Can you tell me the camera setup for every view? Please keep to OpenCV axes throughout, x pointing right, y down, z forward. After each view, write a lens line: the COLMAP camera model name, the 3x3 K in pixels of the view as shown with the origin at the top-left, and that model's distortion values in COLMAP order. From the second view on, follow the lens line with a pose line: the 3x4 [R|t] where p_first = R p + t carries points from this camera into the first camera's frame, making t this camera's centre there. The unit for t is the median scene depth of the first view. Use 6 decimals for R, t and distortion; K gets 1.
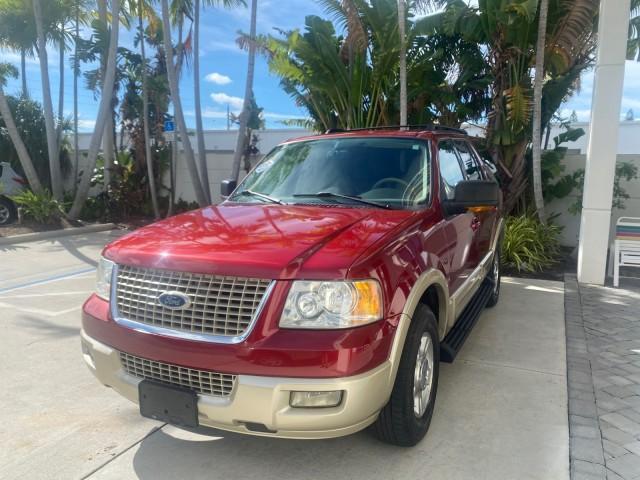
lens RADIAL K [[488.4, 0, 320.0], [0, 488.4, 240.0], [0, 0, 1]] dist [0.008284, -0.007713]
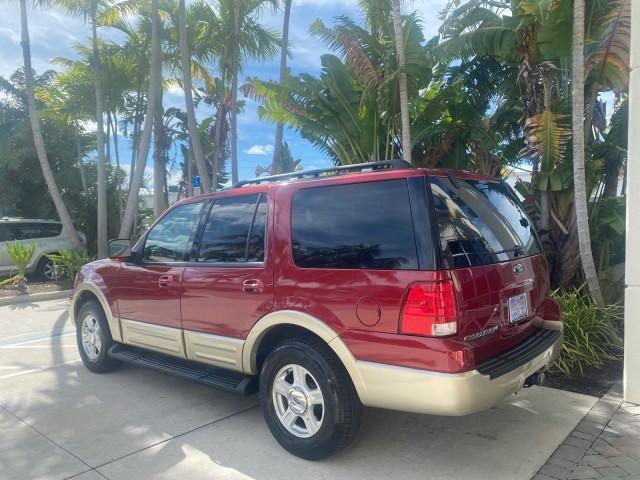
lens RADIAL K [[488.4, 0, 320.0], [0, 488.4, 240.0], [0, 0, 1]] dist [0.008284, -0.007713]
pose [[0.965880, -0.000410, -0.258991, 0.220244], [-0.028435, 0.993785, -0.107619, -0.028112], [0.257425, 0.111312, 0.959866, 0.190891]]
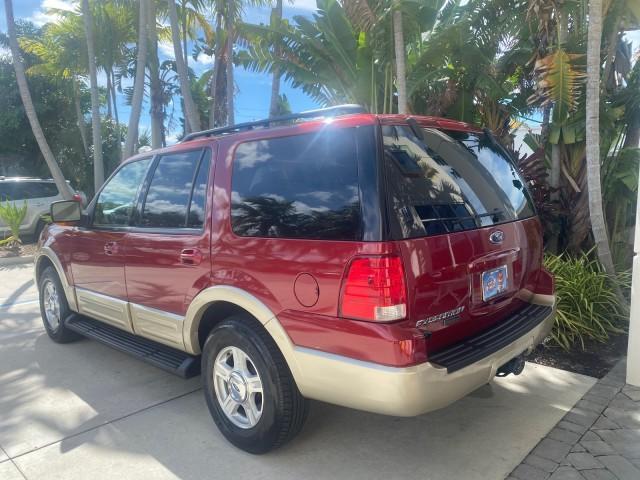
lens RADIAL K [[488.4, 0, 320.0], [0, 488.4, 240.0], [0, 0, 1]] dist [0.008284, -0.007713]
pose [[0.954433, 0.020925, -0.297690, 0.251832], [-0.028424, 0.999378, -0.020884, -0.037850], [0.297068, 0.028394, 0.954434, 0.254548]]
